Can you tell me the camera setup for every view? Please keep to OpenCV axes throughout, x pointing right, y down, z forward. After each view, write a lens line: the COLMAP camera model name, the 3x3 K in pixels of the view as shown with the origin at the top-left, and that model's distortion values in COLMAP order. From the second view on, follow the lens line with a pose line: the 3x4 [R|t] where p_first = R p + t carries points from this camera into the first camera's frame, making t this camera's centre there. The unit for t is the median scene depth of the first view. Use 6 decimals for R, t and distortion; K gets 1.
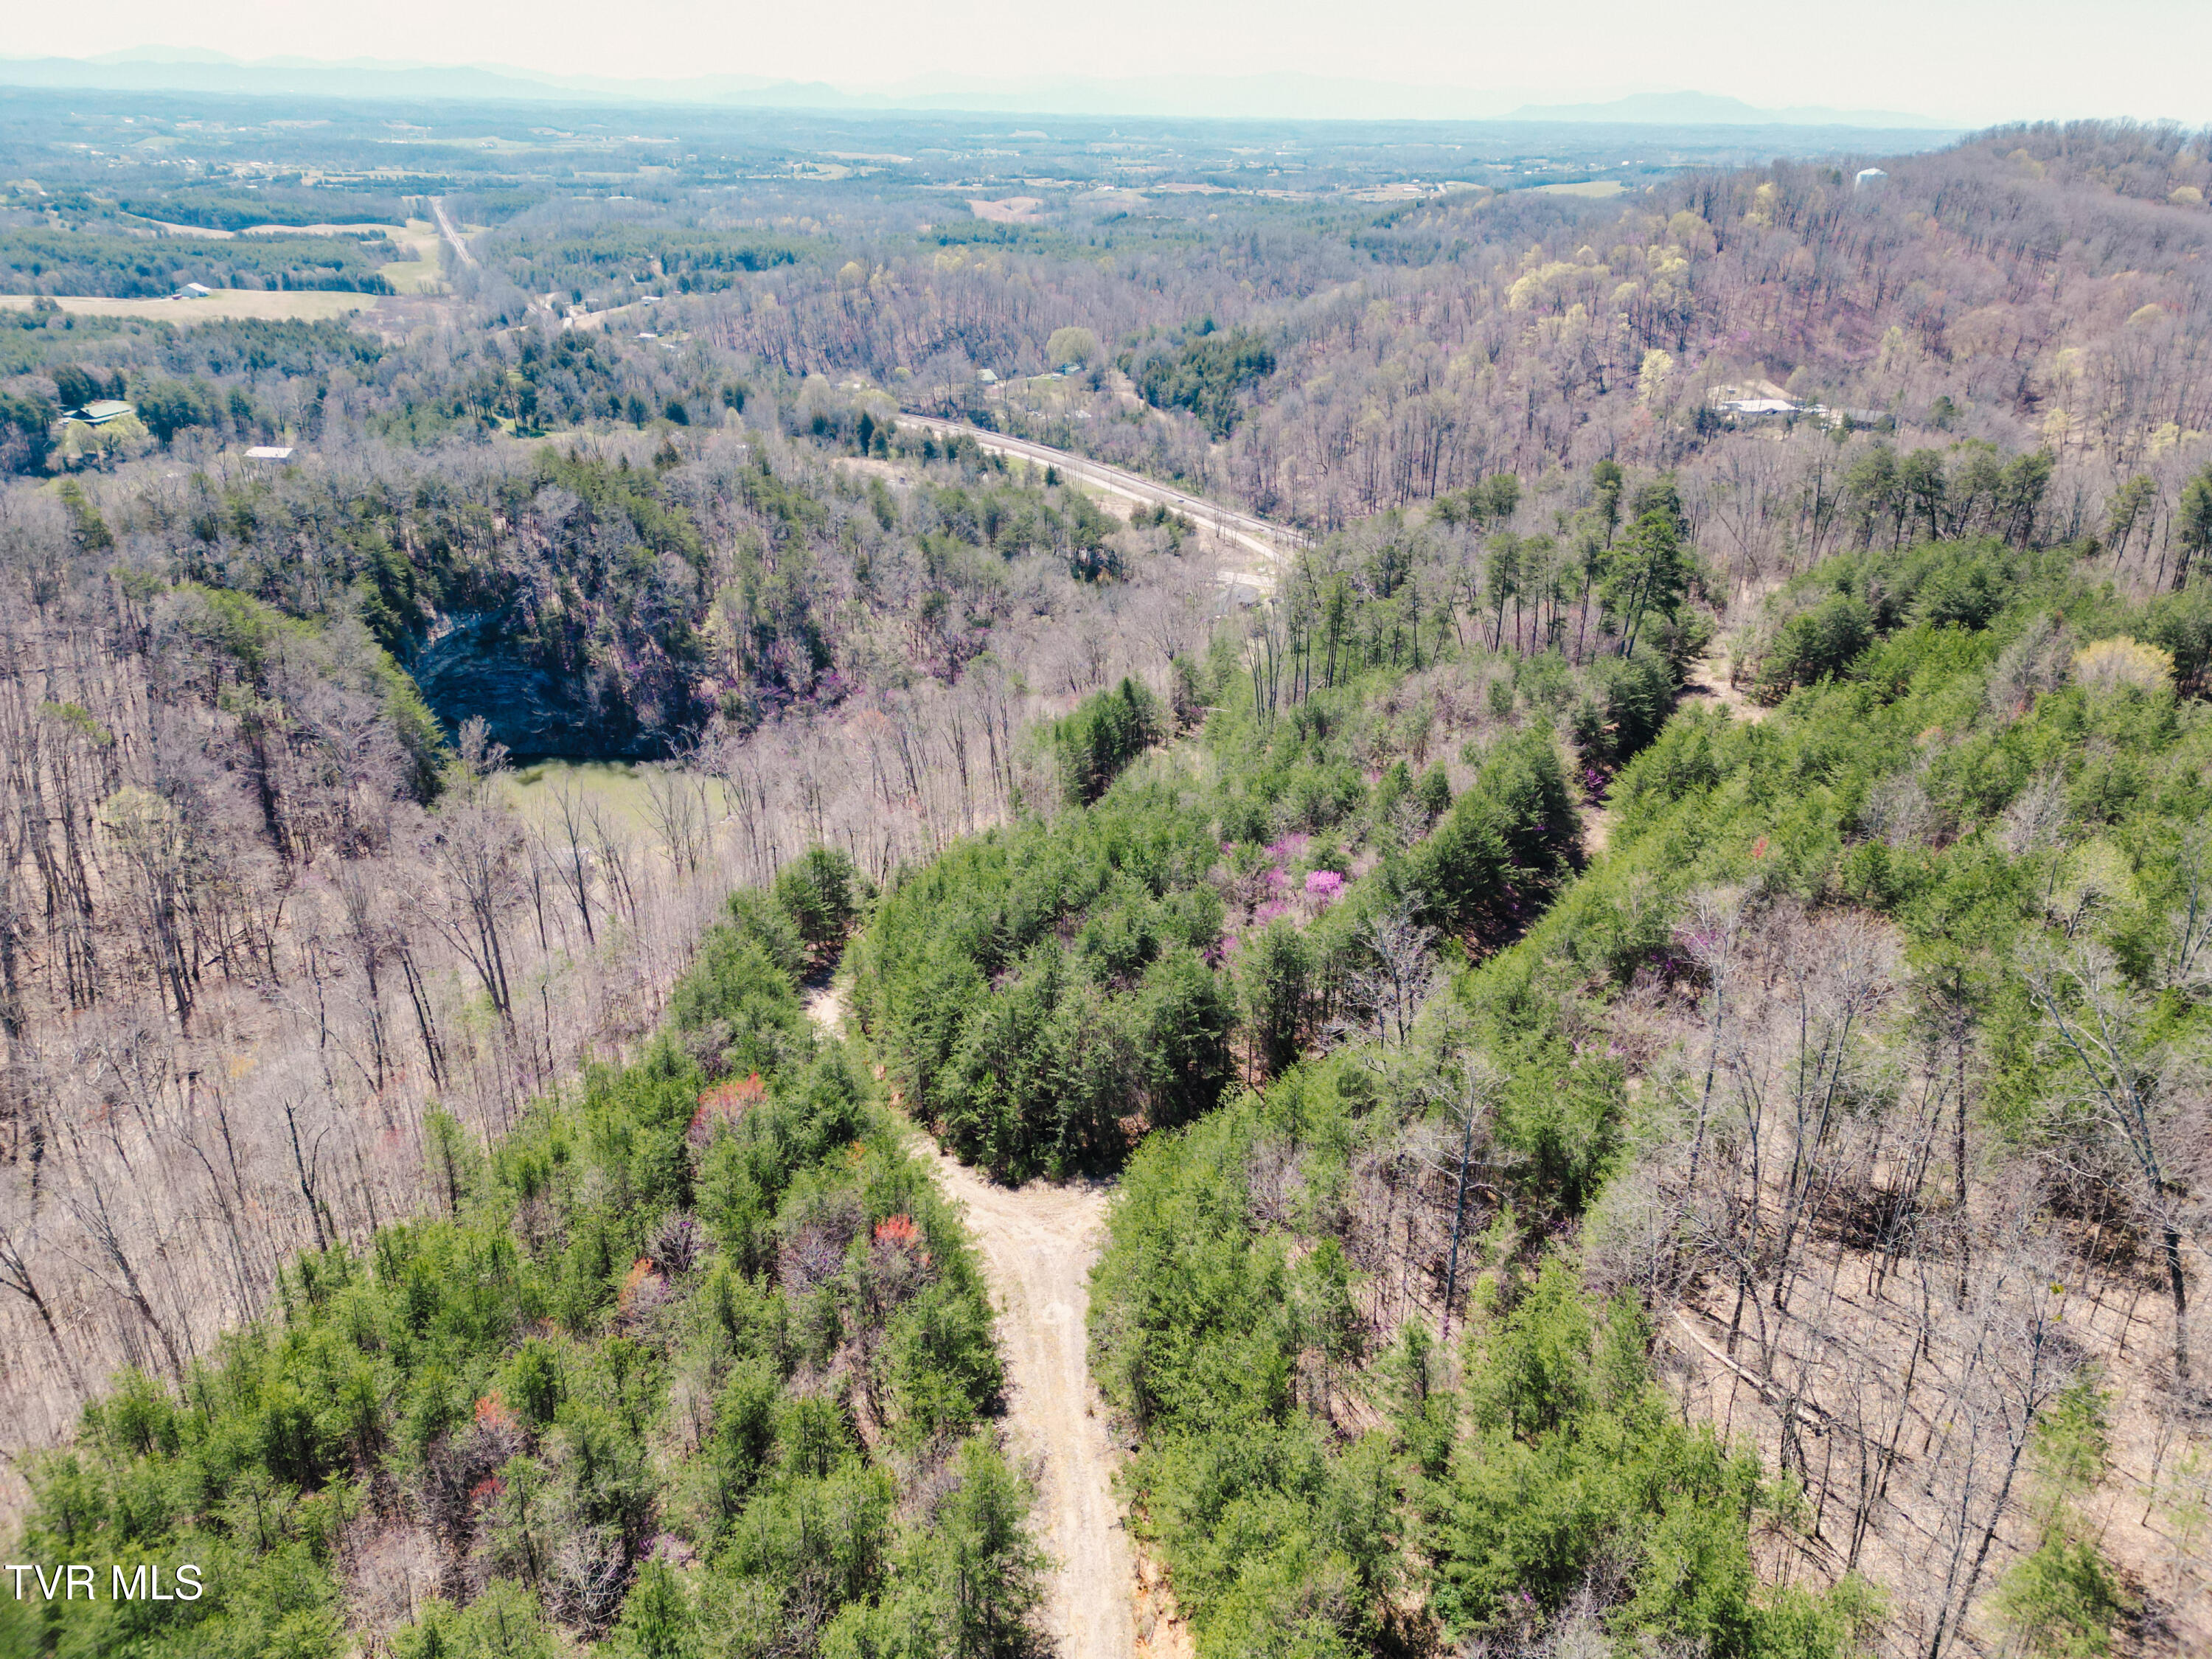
lens RADIAL K [[1538.0, 0, 1105.6], [0, 1538.0, 839.6], [0, 0, 1]] dist [0.071412, -0.057169]
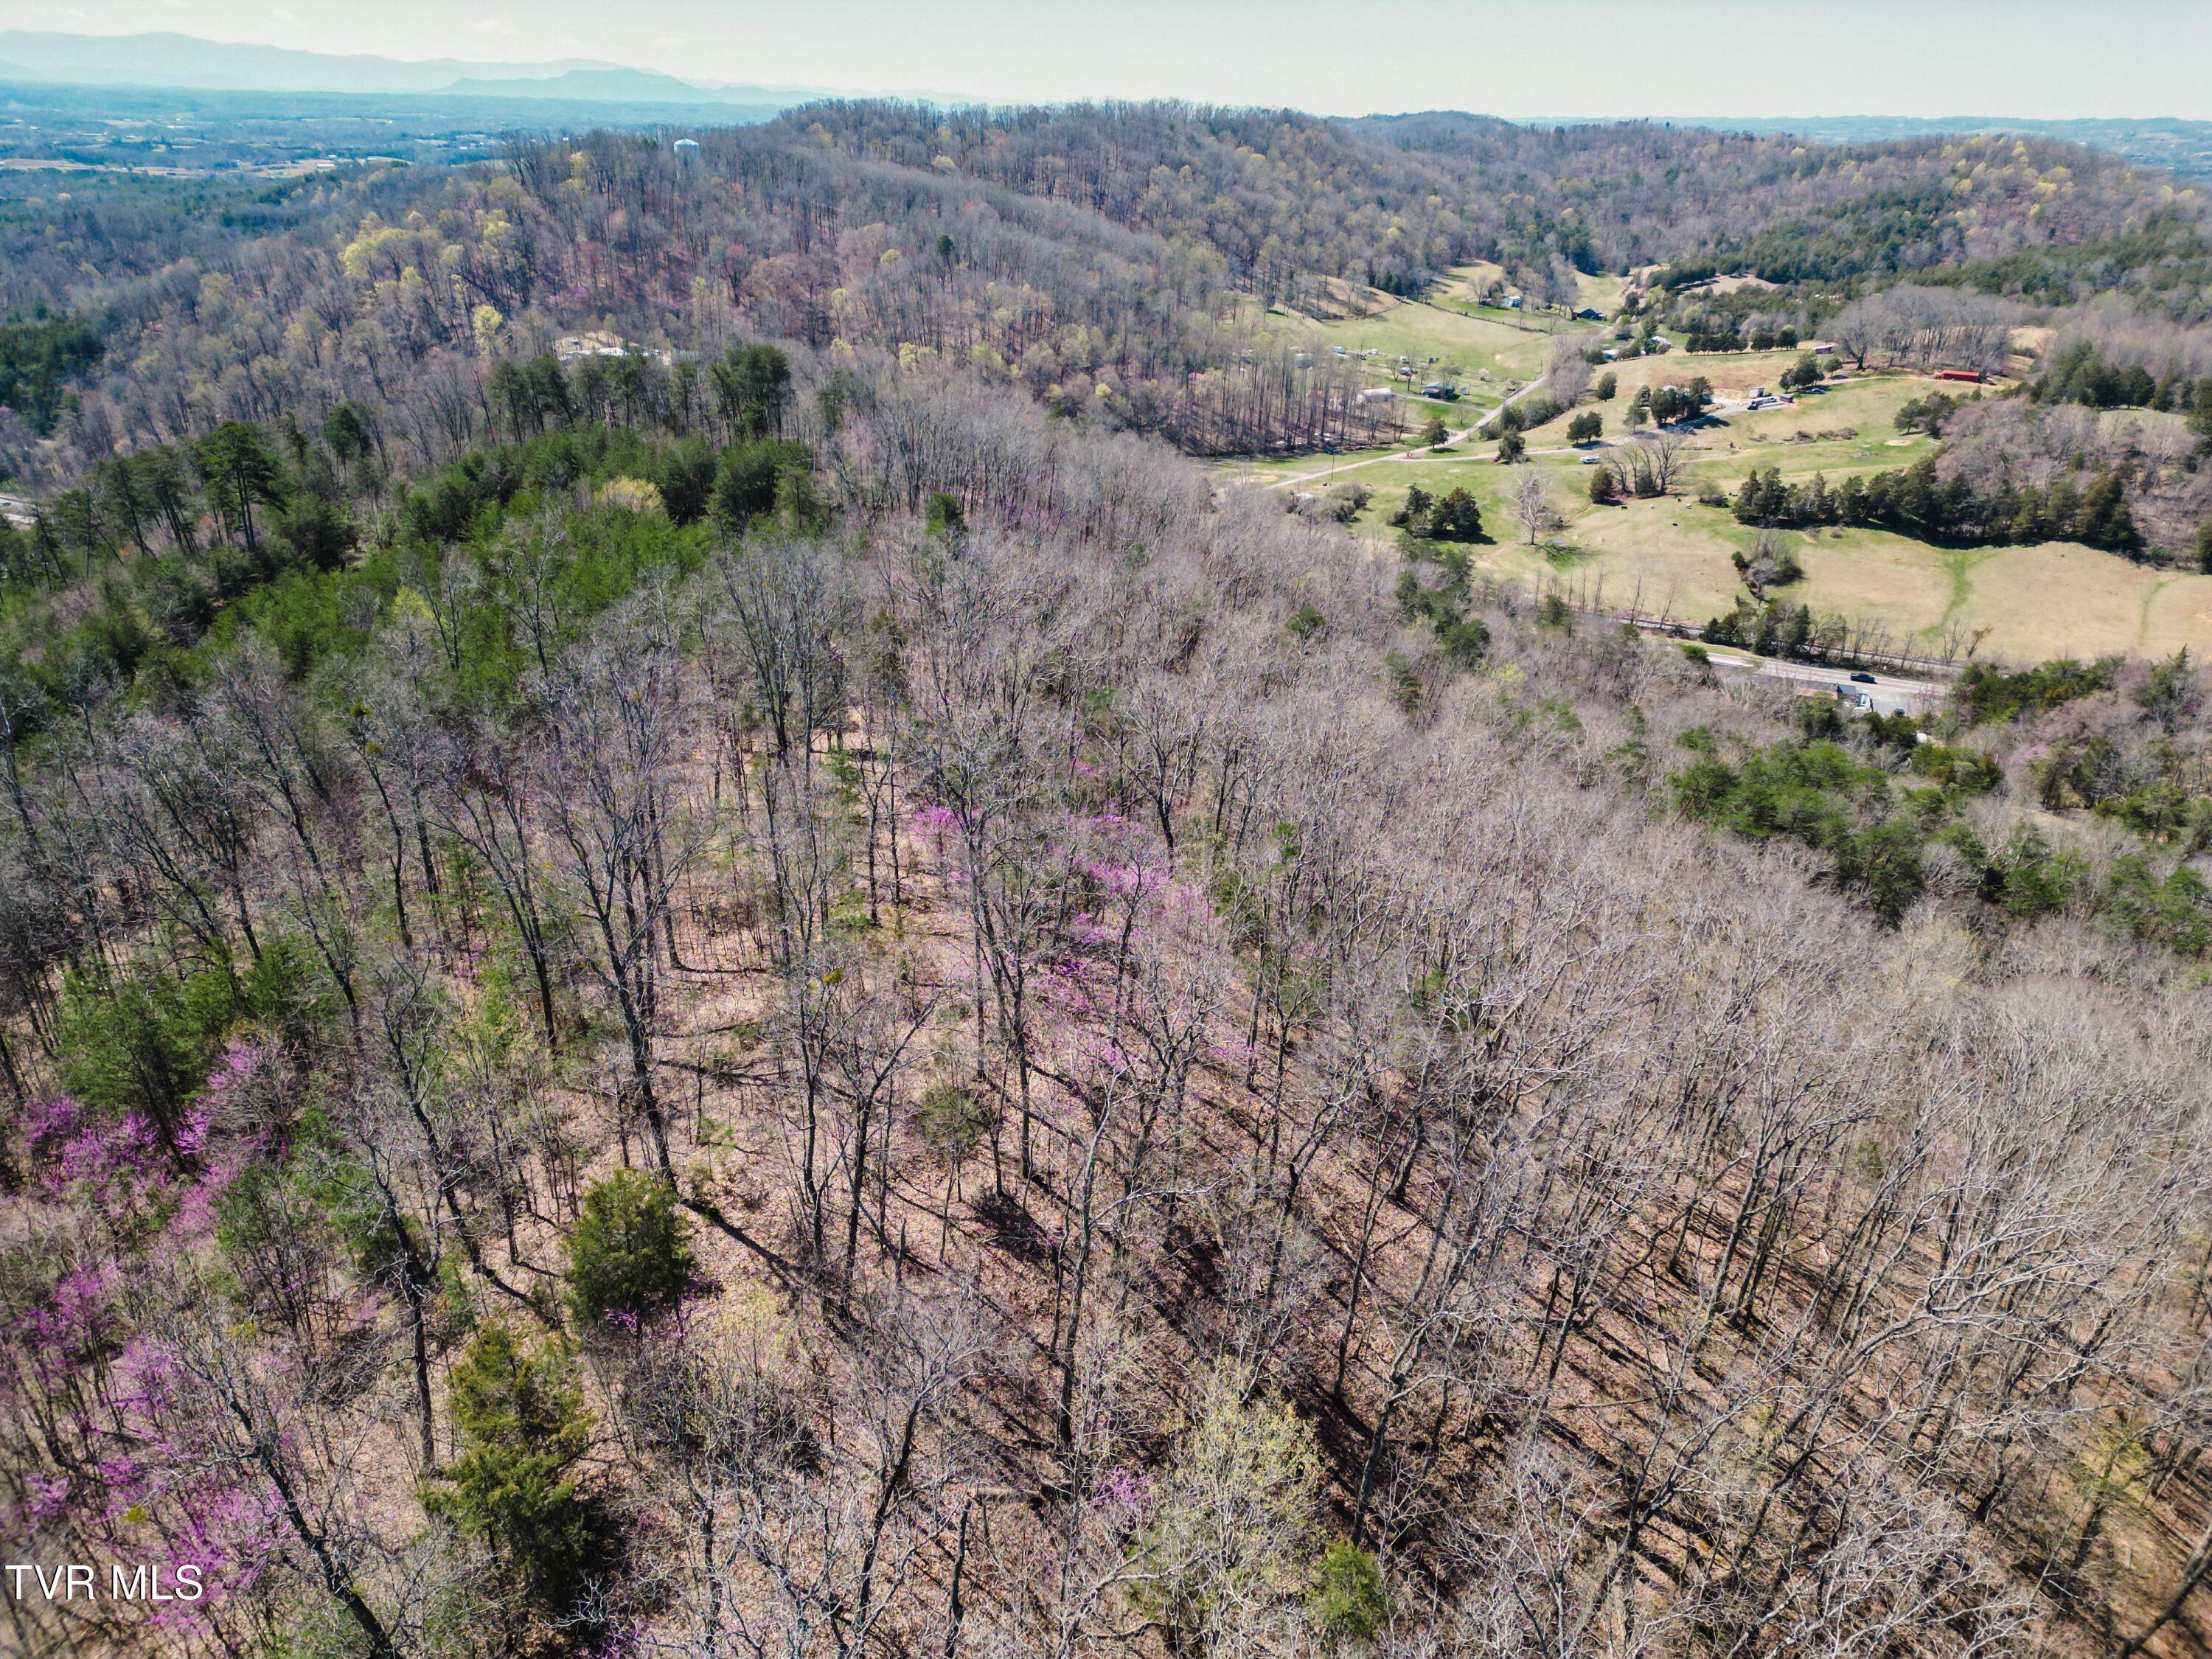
lens RADIAL K [[1538.0, 0, 1108.9], [0, 1538.0, 831.2], [0, 0, 1]] dist [0.071412, -0.057169]
pose [[0.828440, -0.238042, 0.506975, 0.066271], [0.234052, 0.969498, 0.072751, 0.043742], [-0.508829, 0.058388, 0.858885, -0.087149]]
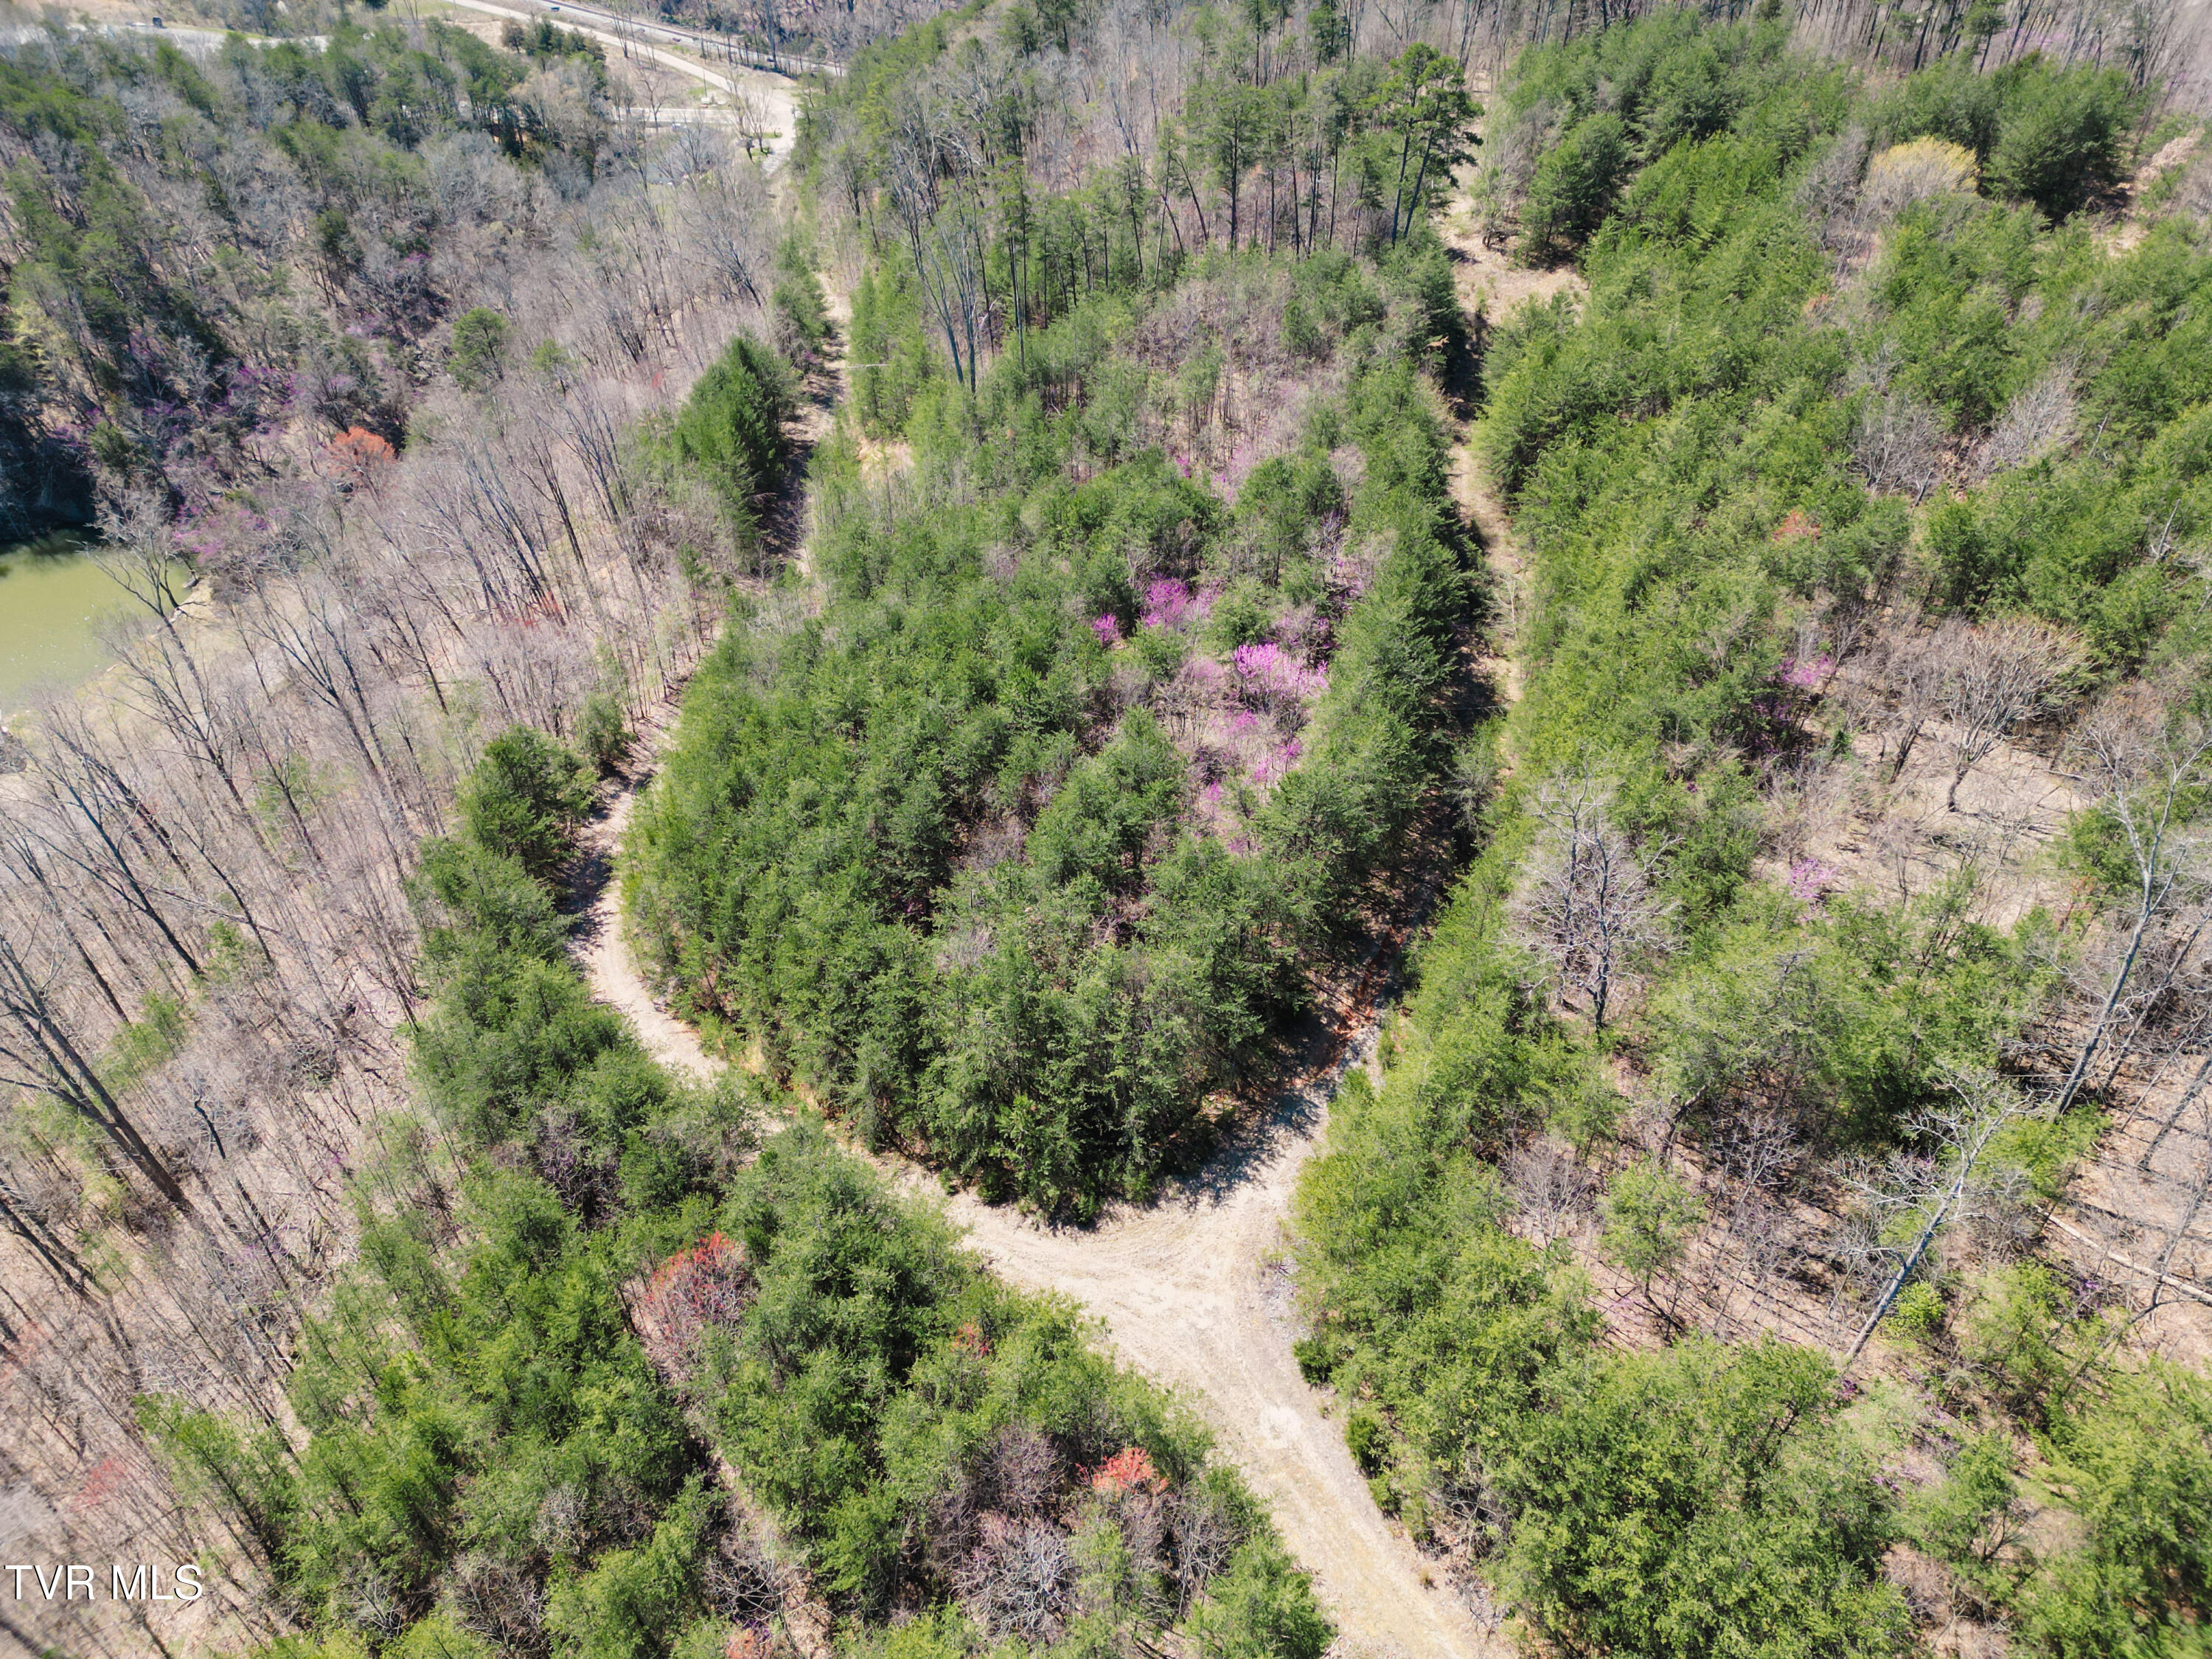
lens RADIAL K [[1538.0, 0, 1106.4], [0, 1538.0, 843.0], [0, 0, 1]] dist [0.071412, -0.057169]
pose [[0.915703, -0.276084, 0.292002, -0.040995], [0.175132, 0.928171, 0.328370, -0.035328], [-0.361686, -0.249551, 0.898280, 0.071020]]
